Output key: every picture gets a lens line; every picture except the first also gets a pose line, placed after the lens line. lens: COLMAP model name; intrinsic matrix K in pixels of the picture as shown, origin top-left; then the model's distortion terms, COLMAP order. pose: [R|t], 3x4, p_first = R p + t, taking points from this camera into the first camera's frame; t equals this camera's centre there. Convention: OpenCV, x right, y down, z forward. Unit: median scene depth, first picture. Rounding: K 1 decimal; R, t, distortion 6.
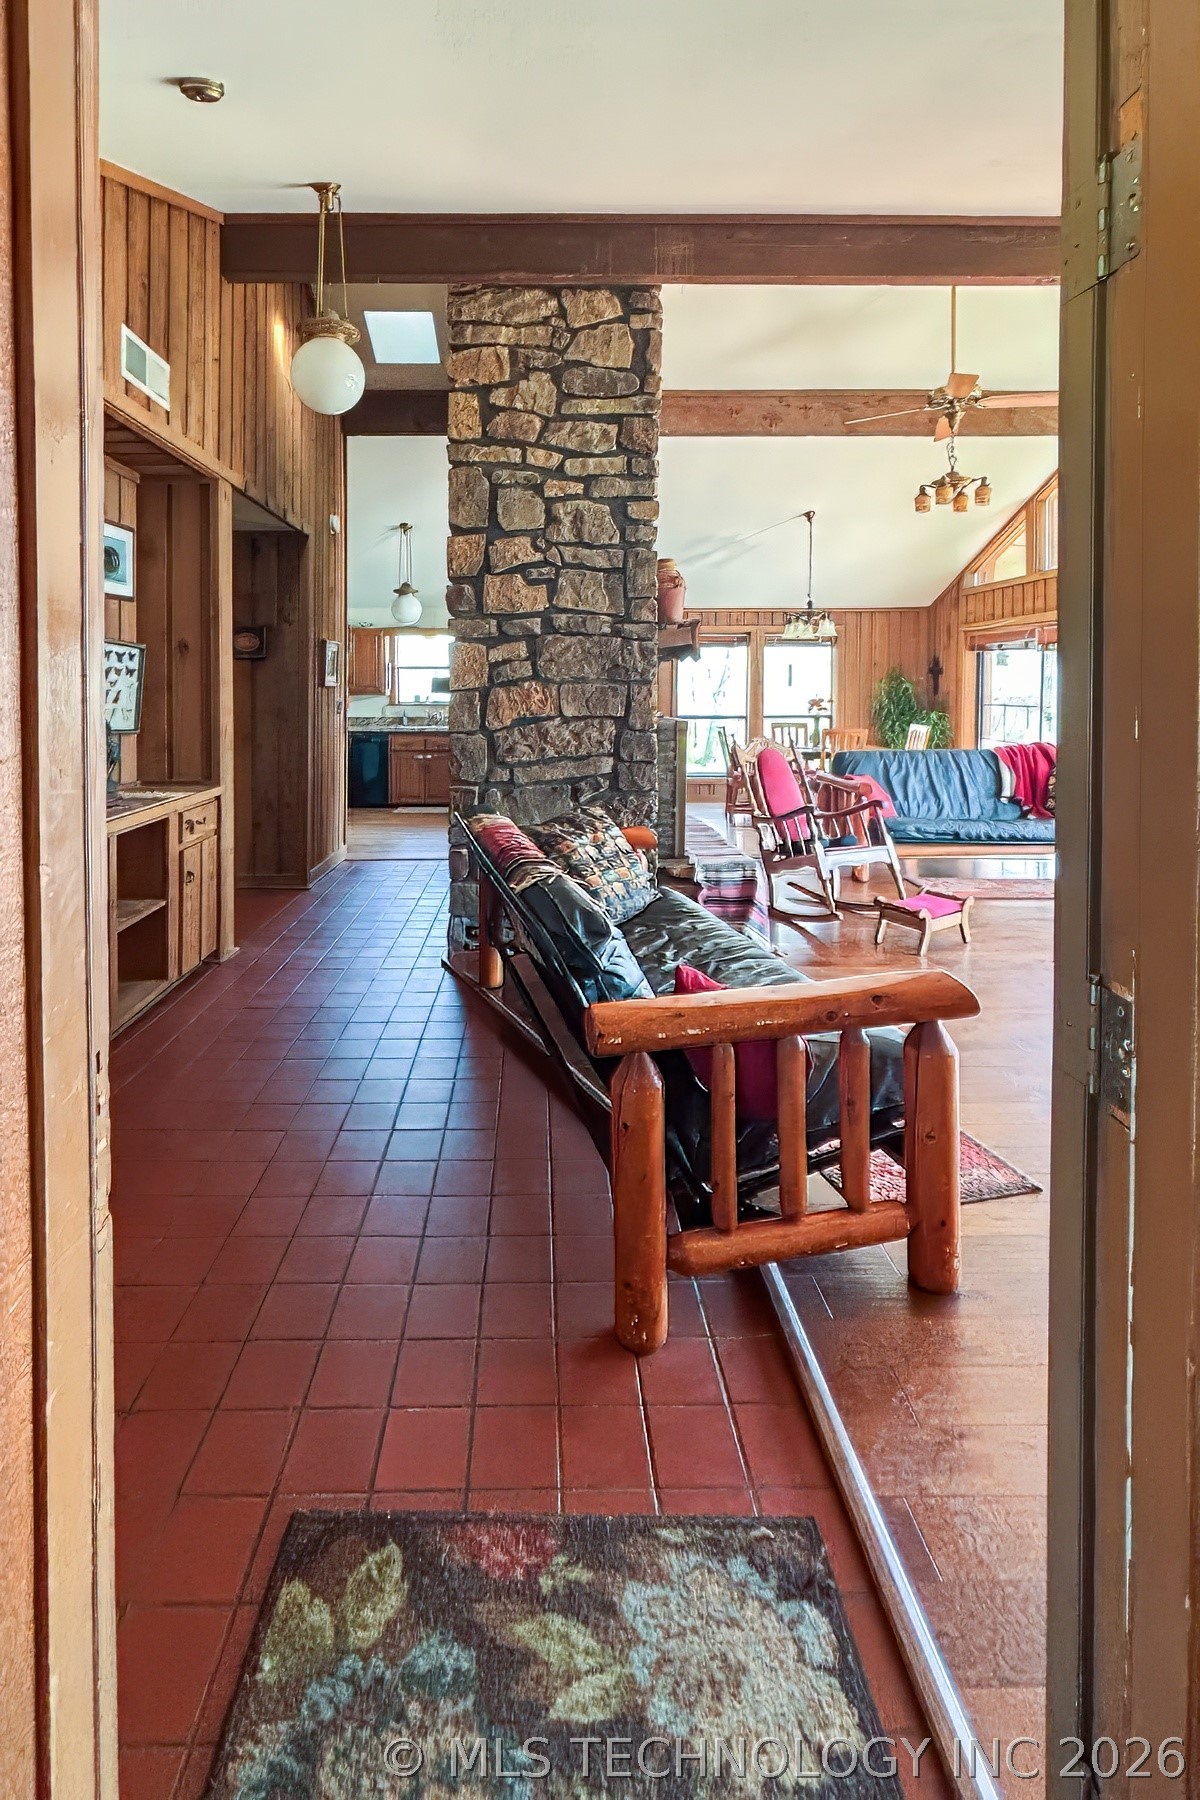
lens RADIAL K [[845.9, 0, 609.0], [0, 845.9, 984.3], [0, 0, 1]] dist [0.021755, -0.017117]
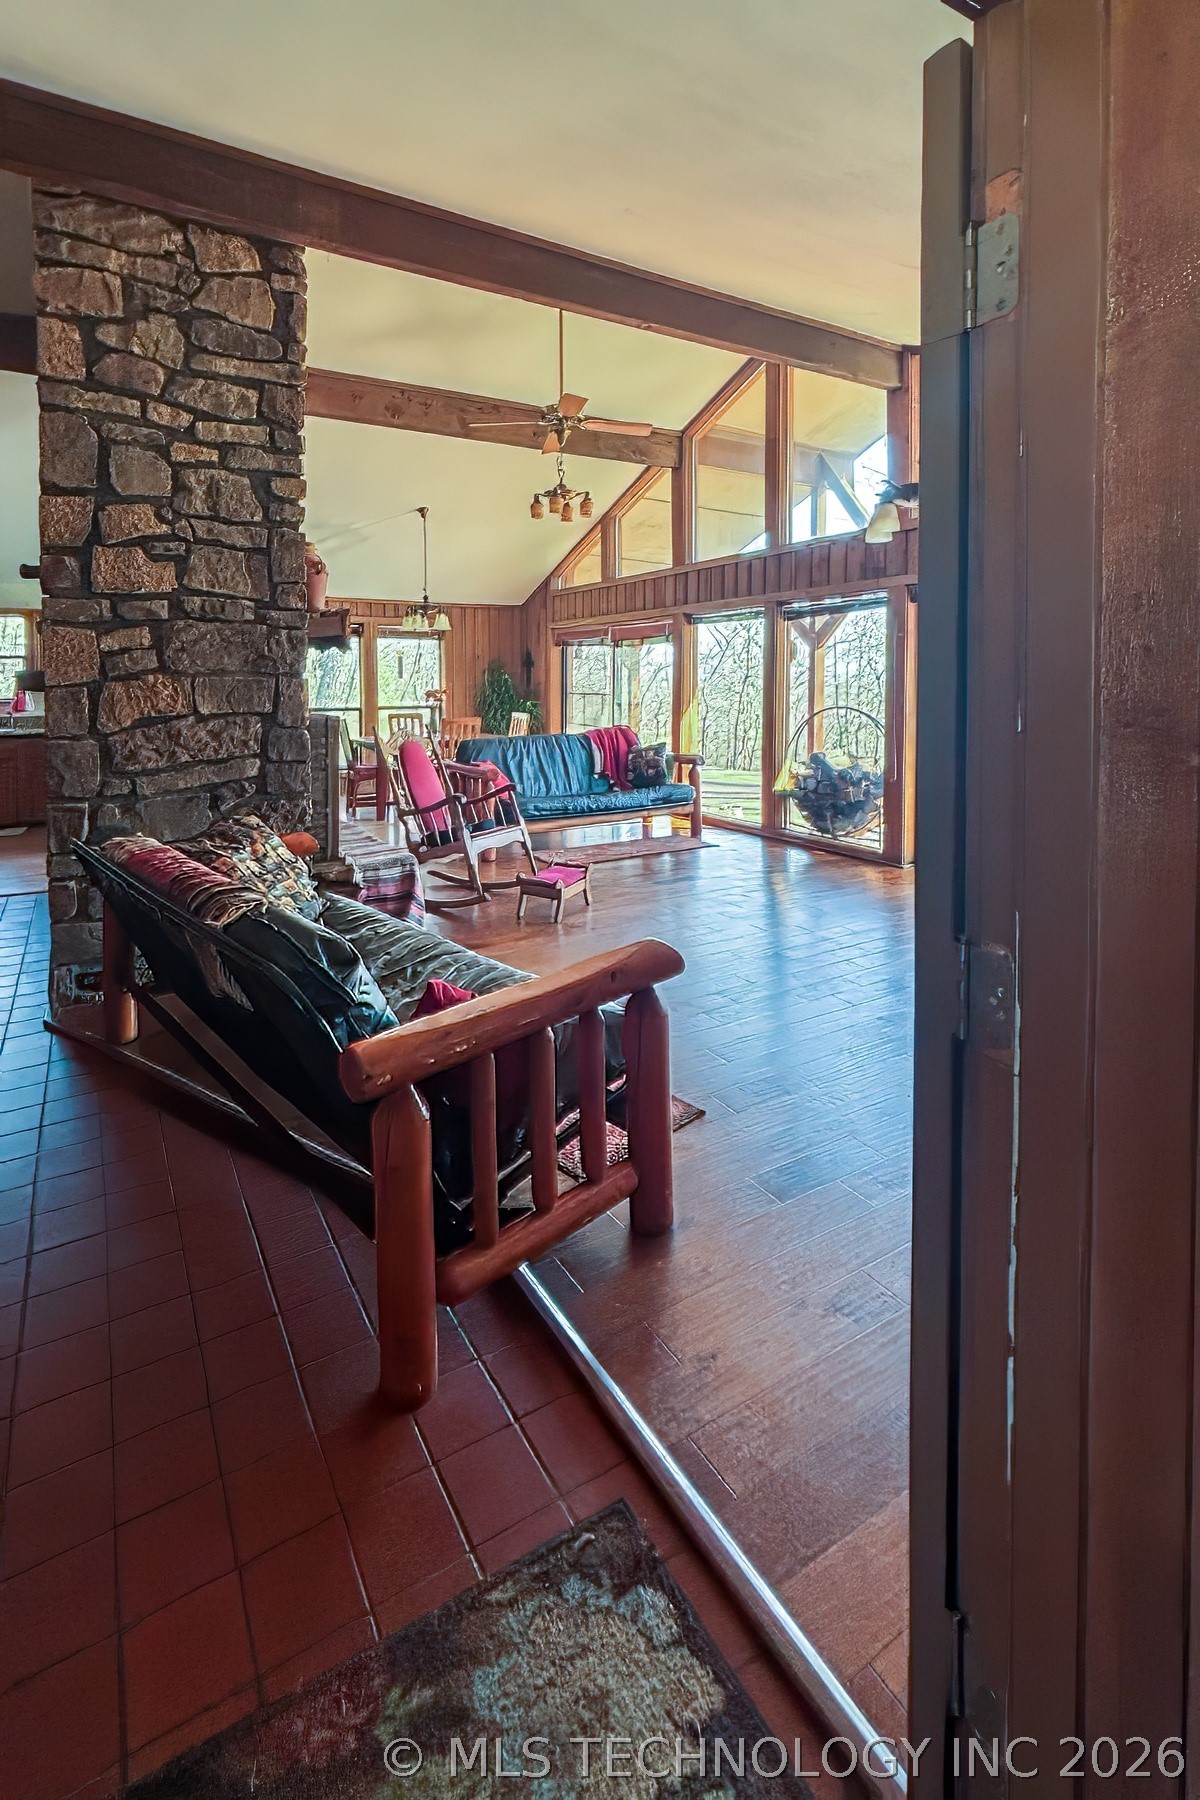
lens RADIAL K [[825.6, 0, 600.1], [0, 825.6, 919.3], [0, 0, 1]] dist [0.000851, 0.000102]
pose [[0.858848, -0.148984, 0.490086, -0.156258], [0.173575, 0.984809, -0.004802, -0.041954], [-0.481926, 0.089191, 0.871661, 0.107192]]
